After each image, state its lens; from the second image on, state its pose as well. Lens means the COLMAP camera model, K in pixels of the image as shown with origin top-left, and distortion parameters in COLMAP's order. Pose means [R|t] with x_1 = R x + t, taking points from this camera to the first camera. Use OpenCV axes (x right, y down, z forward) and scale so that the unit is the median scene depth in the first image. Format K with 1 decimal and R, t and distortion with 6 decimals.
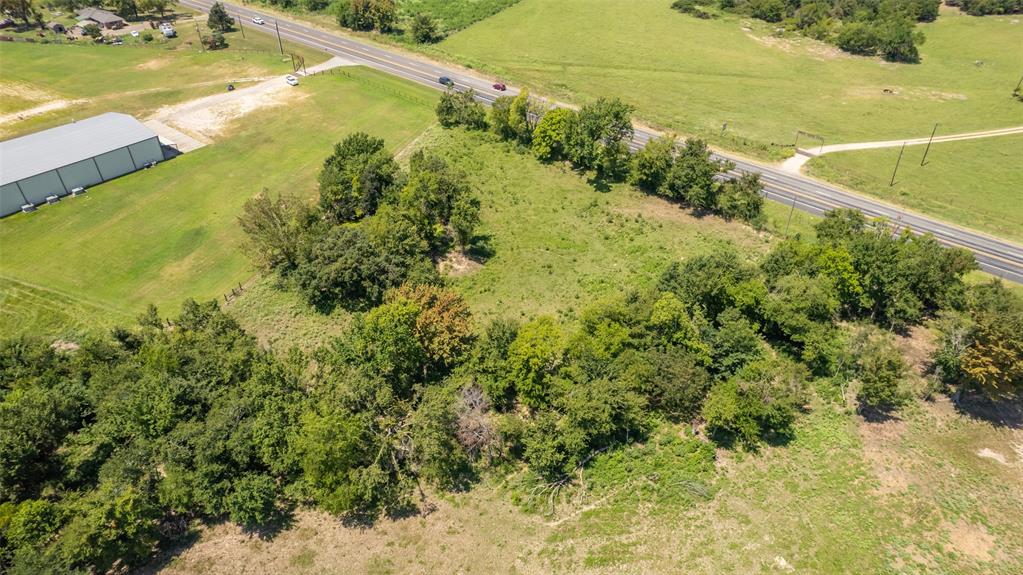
lens RADIAL K [[653.0, 0, 513.7], [0, 653.0, 292.9], [0, 0, 1]] dist [-0.077263, 0.068649]
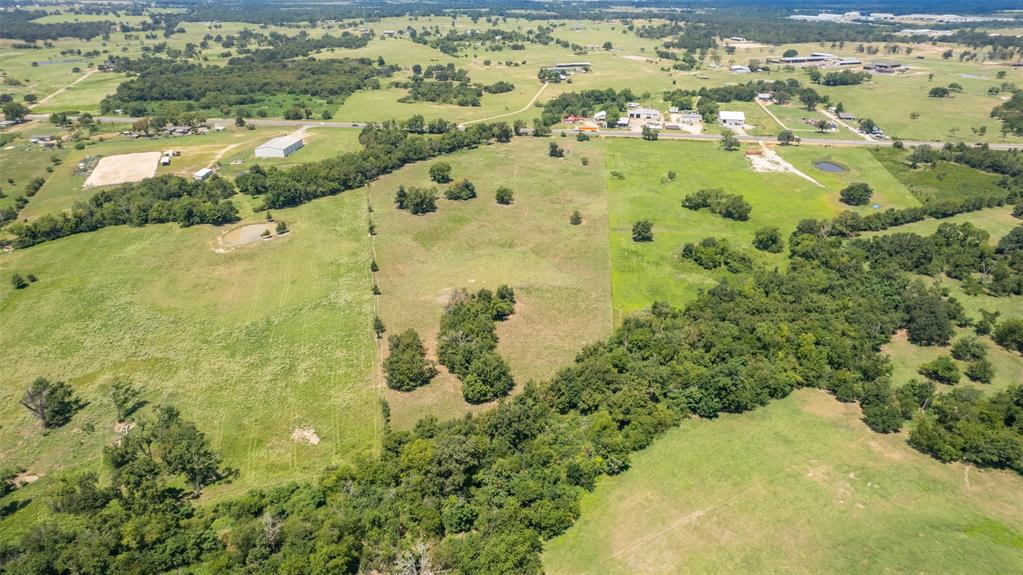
lens RADIAL K [[653.0, 0, 513.7], [0, 653.0, 292.9], [0, 0, 1]] dist [-0.077263, 0.068649]
pose [[0.835021, -0.236980, 0.496568, -1.563237], [0.324091, 0.941160, -0.095831, 1.289972], [-0.444640, 0.240954, 0.862691, -2.422834]]
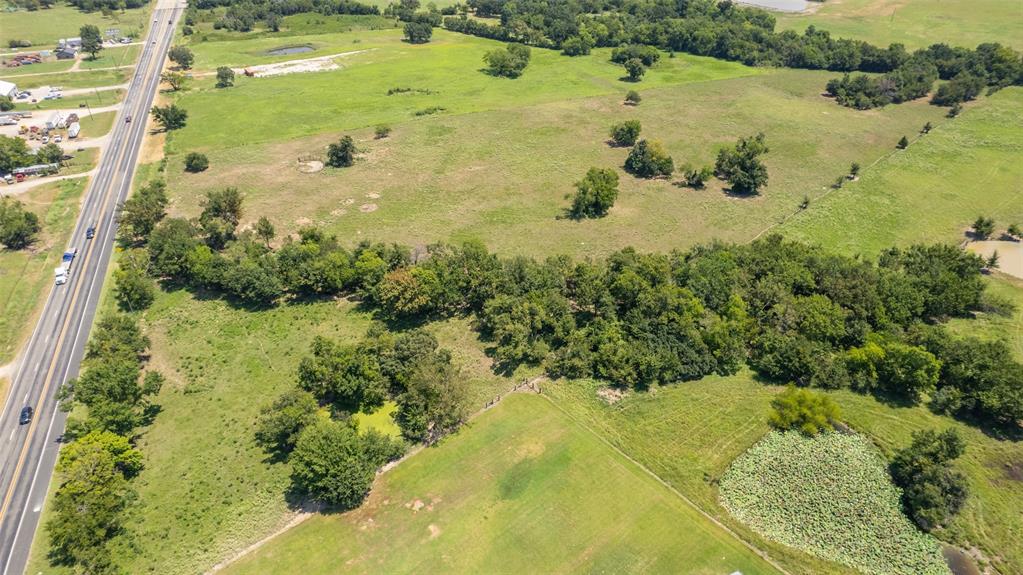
lens RADIAL K [[653.0, 0, 513.7], [0, 653.0, 292.9], [0, 0, 1]] dist [-0.077263, 0.068649]
pose [[-0.889813, -0.244187, 0.385493, -0.697806], [0.282667, 0.368237, 0.885721, -0.933865], [-0.358234, 0.897092, -0.258639, 0.845206]]
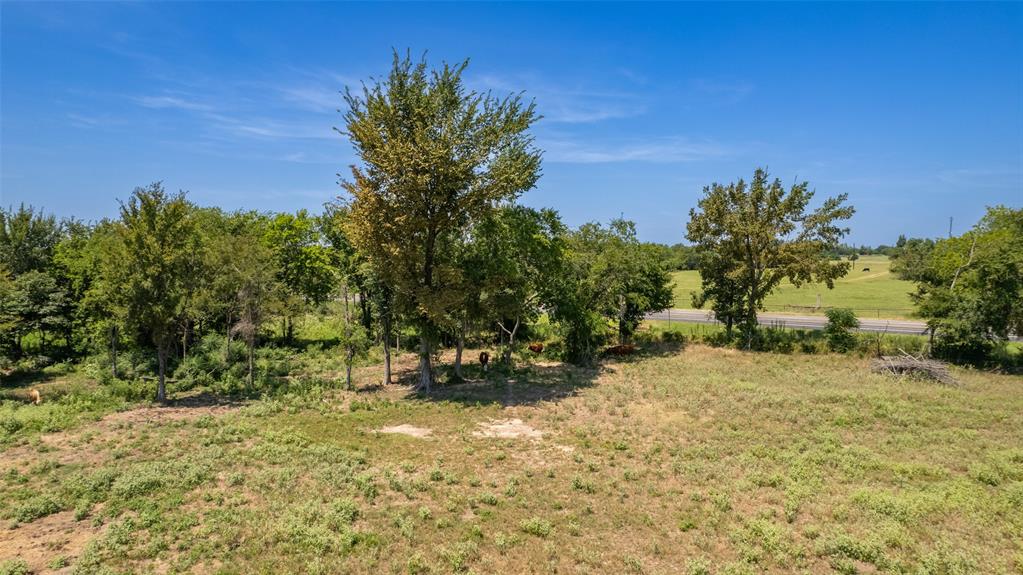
lens RADIAL K [[653.0, 0, 513.7], [0, 653.0, 292.9], [0, 0, 1]] dist [-0.077263, 0.068649]
pose [[0.995132, 0.004005, 0.098467, 0.434272], [0.050753, 0.835648, -0.546915, 0.212563], [-0.084474, 0.549251, 0.831377, 0.365314]]
